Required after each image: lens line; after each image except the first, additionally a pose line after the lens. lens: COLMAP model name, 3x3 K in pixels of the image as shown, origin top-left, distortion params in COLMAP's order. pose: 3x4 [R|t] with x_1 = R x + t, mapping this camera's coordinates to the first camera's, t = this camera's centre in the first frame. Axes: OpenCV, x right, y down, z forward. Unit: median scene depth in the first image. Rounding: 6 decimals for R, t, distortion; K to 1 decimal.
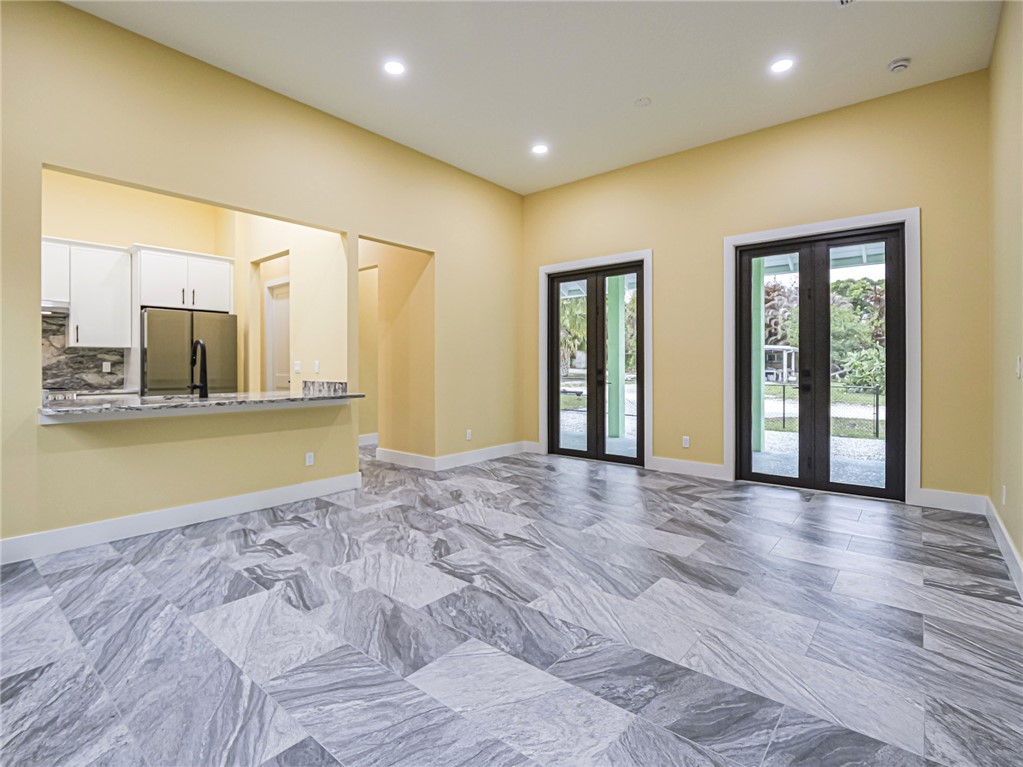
lens RADIAL K [[496.1, 0, 506.6], [0, 496.1, 394.0], [0, 0, 1]] dist [-0.008831, -0.000874]
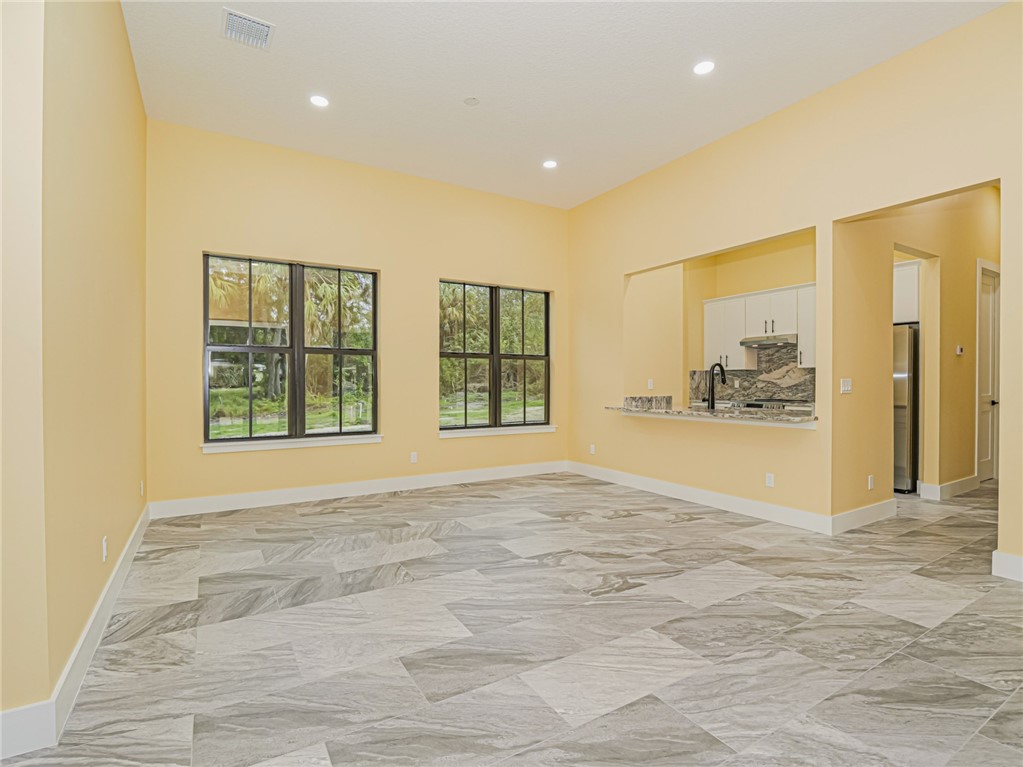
lens RADIAL K [[503.1, 0, 509.1], [0, 503.1, 387.8], [0, 0, 1]] dist [-0.016173, -0.000530]
pose [[-0.328393, 0.009745, -0.944491, 0.996833], [-0.052310, 0.998225, 0.028487, -0.071272], [0.943091, 0.058761, -0.327301, 1.192052]]
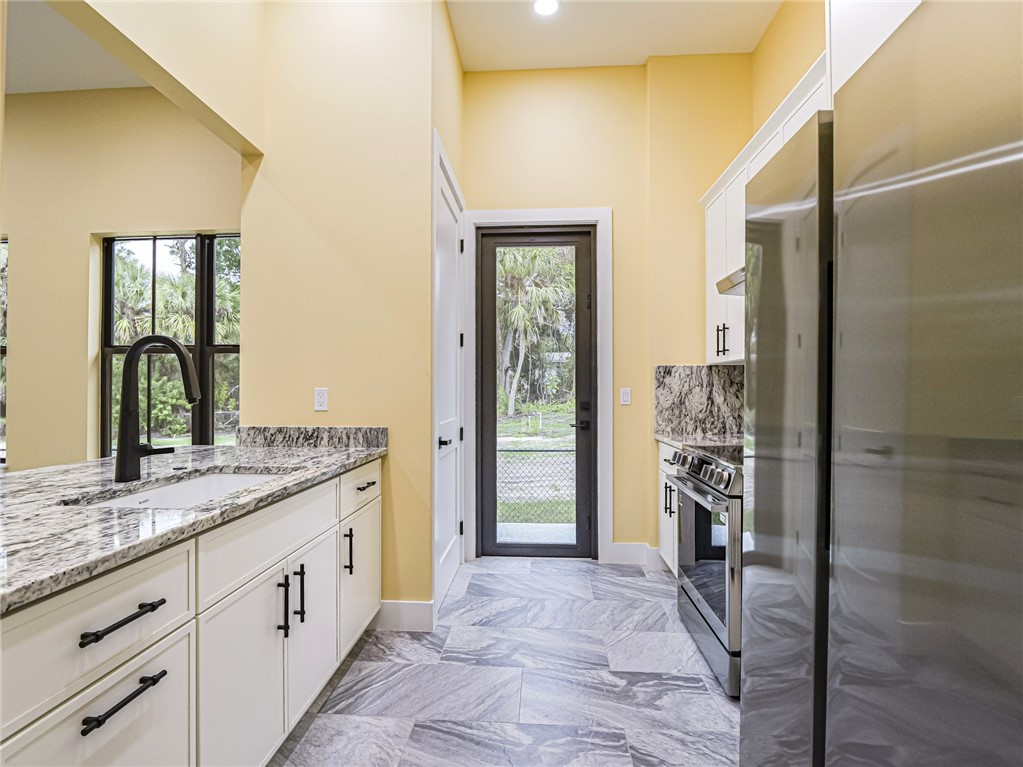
lens RADIAL K [[503.1, 0, 509.1], [0, 503.1, 387.8], [0, 0, 1]] dist [-0.016173, -0.000530]
pose [[-0.810655, -0.002850, -0.585517, -0.798616], [-0.034437, 0.998489, 0.042819, -0.122639], [0.584510, 0.054875, -0.809529, 1.922032]]
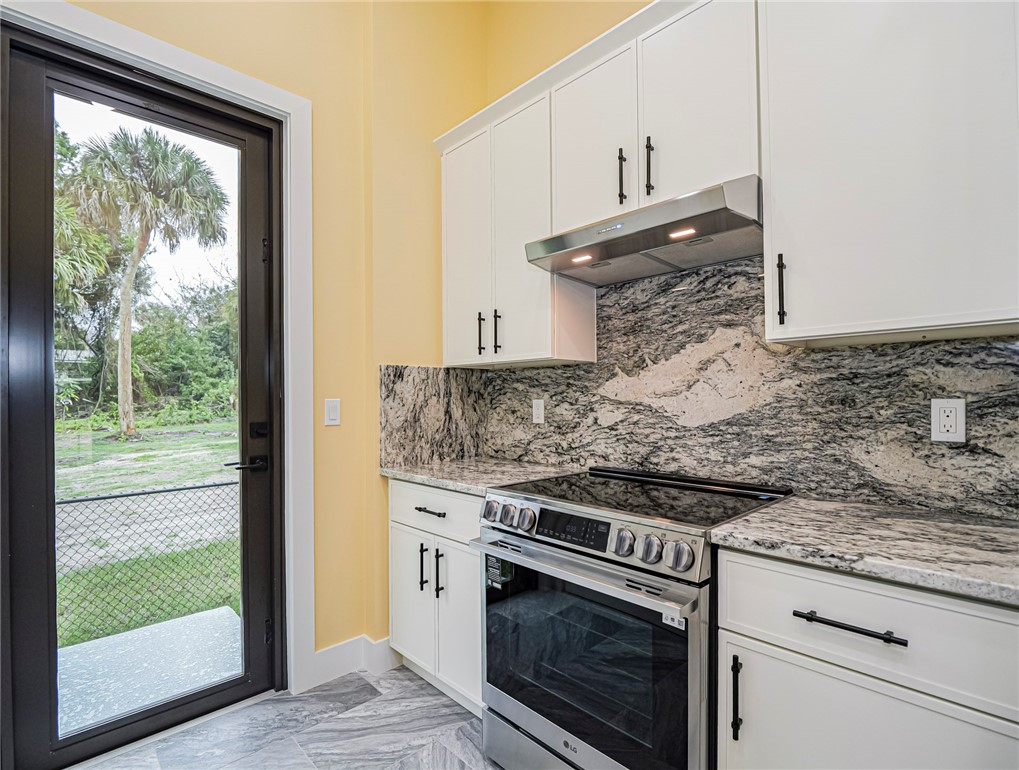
lens RADIAL K [[496.7, 0, 502.6], [0, 496.7, 396.0], [0, 0, 1]] dist [-0.014196, -0.000985]
pose [[-0.119645, -0.002234, -0.992814, -1.007383], [-0.052235, 0.998627, 0.004048, -0.102170], [0.991442, 0.052344, -0.119598, 1.481726]]
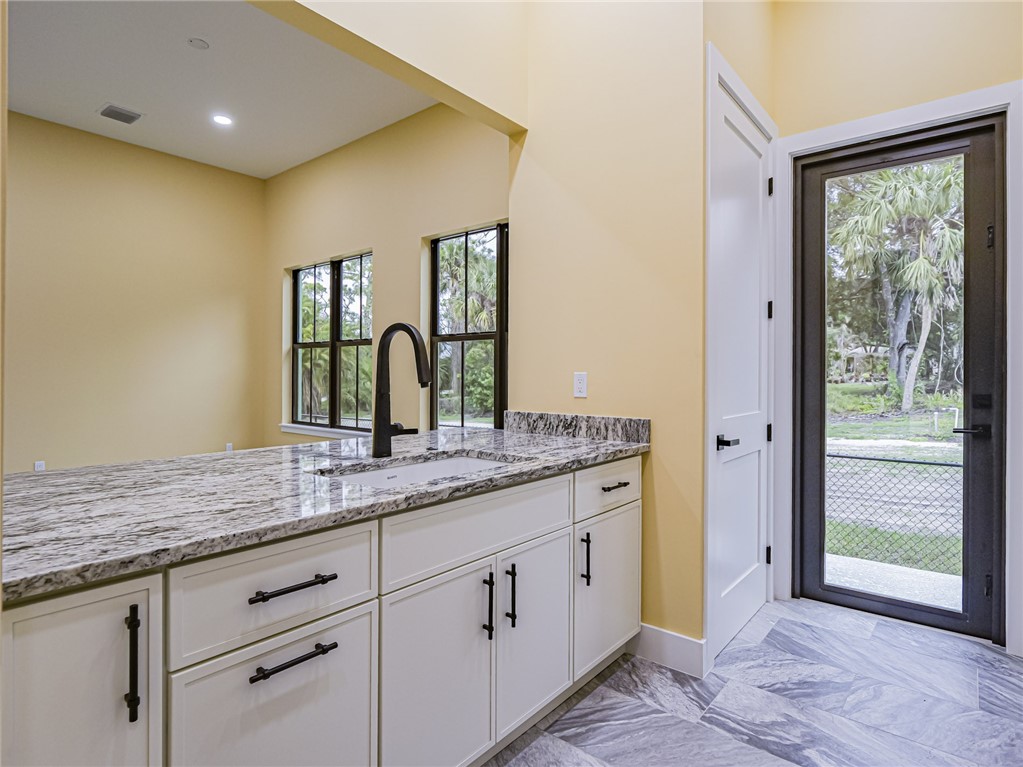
lens RADIAL K [[557.8, 0, 507.2], [0, 557.8, 377.2], [0, 0, 1]] dist [-0.003613, -0.000880]
pose [[-0.999988, -0.003927, 0.002806, -0.923193], [-0.003739, 0.997923, 0.064305, -0.122547], [-0.003052, 0.064294, -0.997926, 1.905922]]
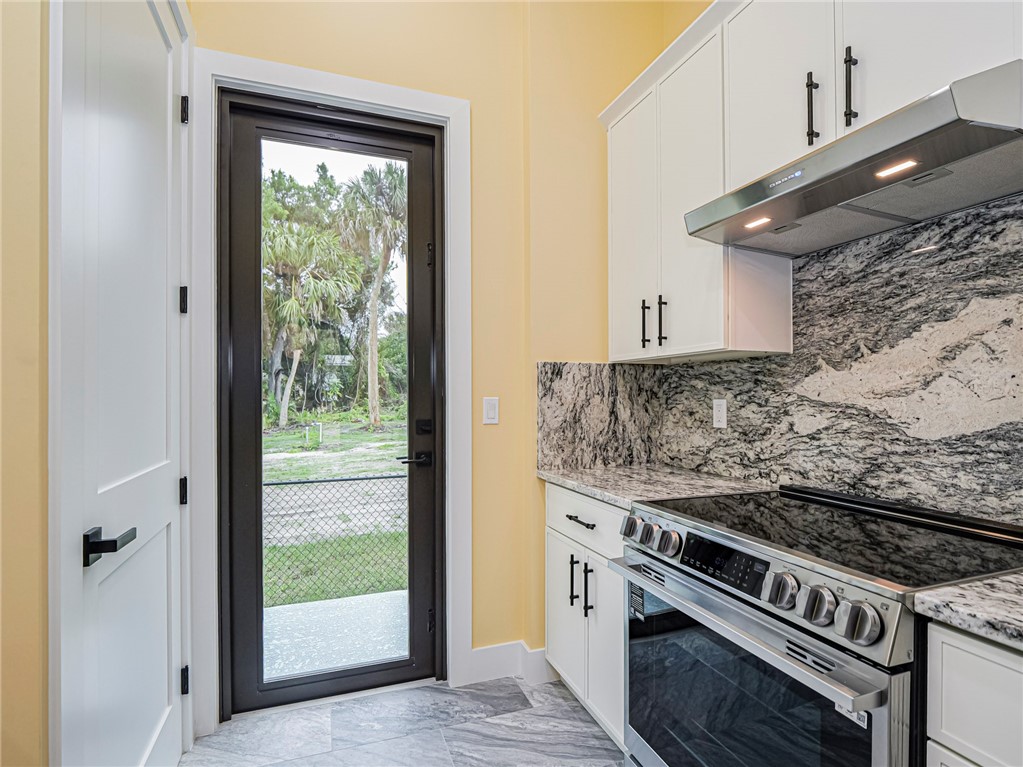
lens RADIAL K [[514.7, 0, 507.2], [0, 514.7, 395.3], [0, 0, 1]] dist [-0.013856, -0.001191]
pose [[-0.504709, -0.000944, -0.863289, -1.063654], [-0.049256, 0.998402, 0.027704, -0.106683], [0.861883, 0.056505, -0.503949, 1.542487]]
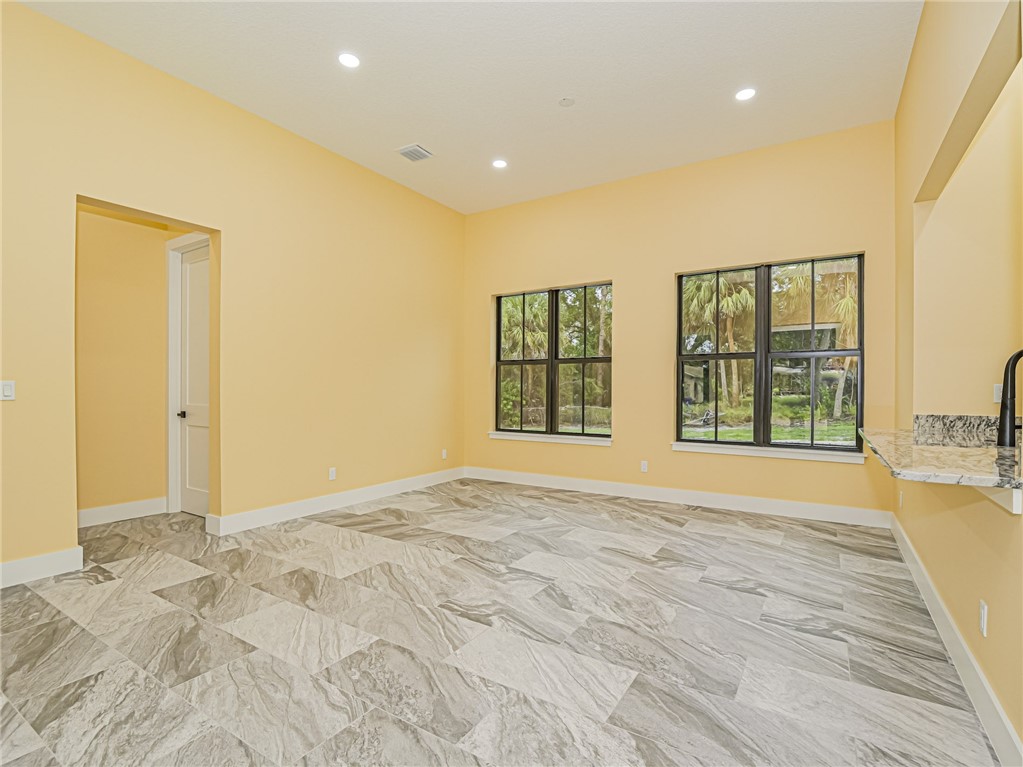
lens RADIAL K [[496.1, 0, 506.6], [0, 496.1, 394.0], [0, 0, 1]] dist [-0.008831, -0.000874]
pose [[-0.992580, -0.001157, -0.121588, 0.070649], [-0.009419, 0.997682, 0.067397, -0.114464], [0.121228, 0.068042, -0.990290, 1.931542]]
